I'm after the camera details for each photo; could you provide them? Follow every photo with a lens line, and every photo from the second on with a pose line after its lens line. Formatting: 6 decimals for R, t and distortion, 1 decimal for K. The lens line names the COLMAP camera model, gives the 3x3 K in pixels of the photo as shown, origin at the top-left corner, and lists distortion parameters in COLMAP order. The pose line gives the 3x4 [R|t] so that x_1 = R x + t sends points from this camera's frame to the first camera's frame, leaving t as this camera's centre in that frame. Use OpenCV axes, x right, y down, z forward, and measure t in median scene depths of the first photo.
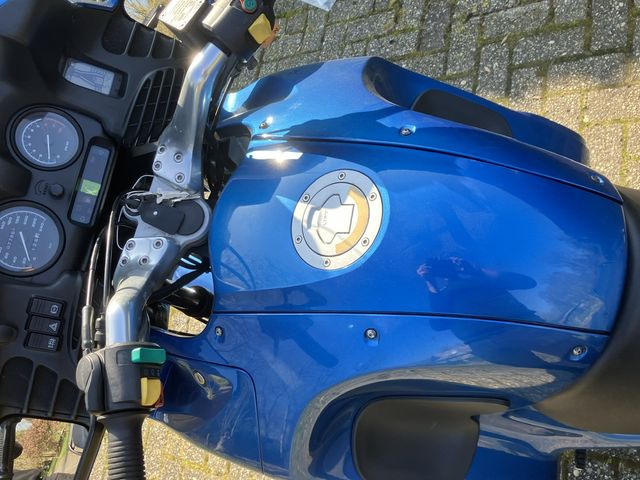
lens RADIAL K [[555.1, 0, 320.0], [0, 555.1, 240.0], [0, 0, 1]] dist [0.010935, 0.004438]
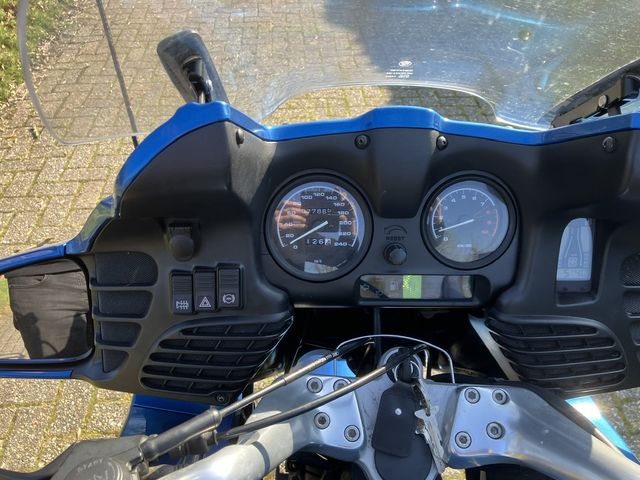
lens RADIAL K [[555.1, 0, 320.0], [0, 555.1, 240.0], [0, 0, 1]] dist [0.010935, 0.004438]
pose [[0.202186, 0.950381, -0.236427, -0.348365], [-0.966641, 0.232421, 0.107635, -0.075379], [0.157245, 0.206778, 0.965669, 0.322344]]
